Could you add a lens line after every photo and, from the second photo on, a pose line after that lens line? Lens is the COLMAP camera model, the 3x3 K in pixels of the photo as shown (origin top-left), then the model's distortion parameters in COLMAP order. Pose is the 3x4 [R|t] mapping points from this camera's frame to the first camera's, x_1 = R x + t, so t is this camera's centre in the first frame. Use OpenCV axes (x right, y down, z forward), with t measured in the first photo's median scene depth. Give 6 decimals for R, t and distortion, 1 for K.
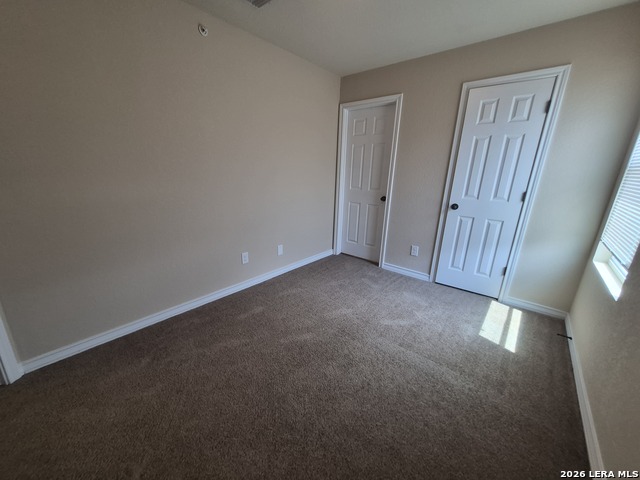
lens RADIAL K [[254.3, 0, 320.5], [0, 254.3, 243.7], [0, 0, 1]] dist [0.001582, -0.000028]
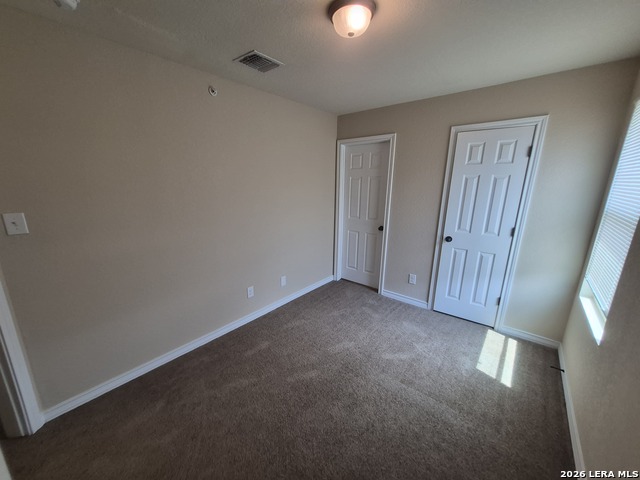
lens RADIAL K [[253.9, 0, 319.7], [0, 253.9, 242.6], [0, 0, 1]] dist [0.001215, -0.000207]
pose [[0.999797, -0.019851, 0.003378, -0.012735], [0.019979, 0.998864, -0.043271, -0.105050], [-0.002515, 0.043330, 0.999058, -0.054439]]
